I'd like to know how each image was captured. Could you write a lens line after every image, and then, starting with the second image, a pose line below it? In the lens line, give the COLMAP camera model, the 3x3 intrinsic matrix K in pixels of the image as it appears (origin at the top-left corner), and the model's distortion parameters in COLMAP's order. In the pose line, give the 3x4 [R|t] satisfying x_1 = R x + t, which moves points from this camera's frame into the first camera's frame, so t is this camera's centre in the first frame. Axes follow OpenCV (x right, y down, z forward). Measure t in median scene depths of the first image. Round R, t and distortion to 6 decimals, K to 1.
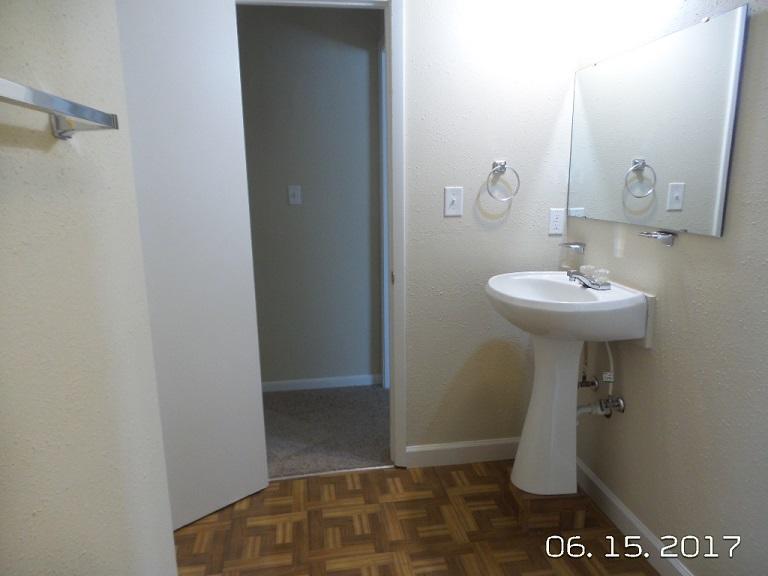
lens RADIAL K [[522.8, 0, 384.0], [0, 522.8, 288.0], [0, 0, 1]] dist [-0.010324, -0.005244]
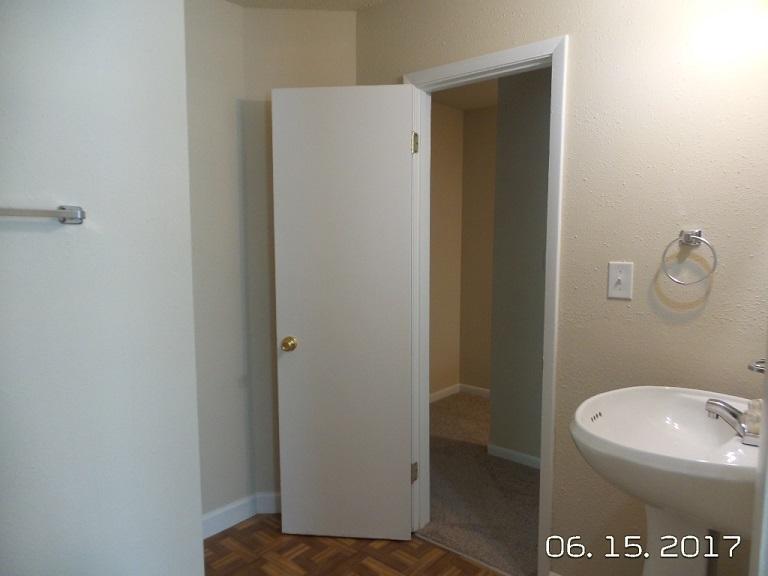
lens RADIAL K [[522.8, 0, 384.0], [0, 522.8, 288.0], [0, 0, 1]] dist [-0.010324, -0.005244]
pose [[0.652276, 0.090643, -0.752542, 0.488899], [-0.168134, 0.985393, -0.027043, -0.073937], [0.739099, 0.144168, 0.657988, 0.228046]]
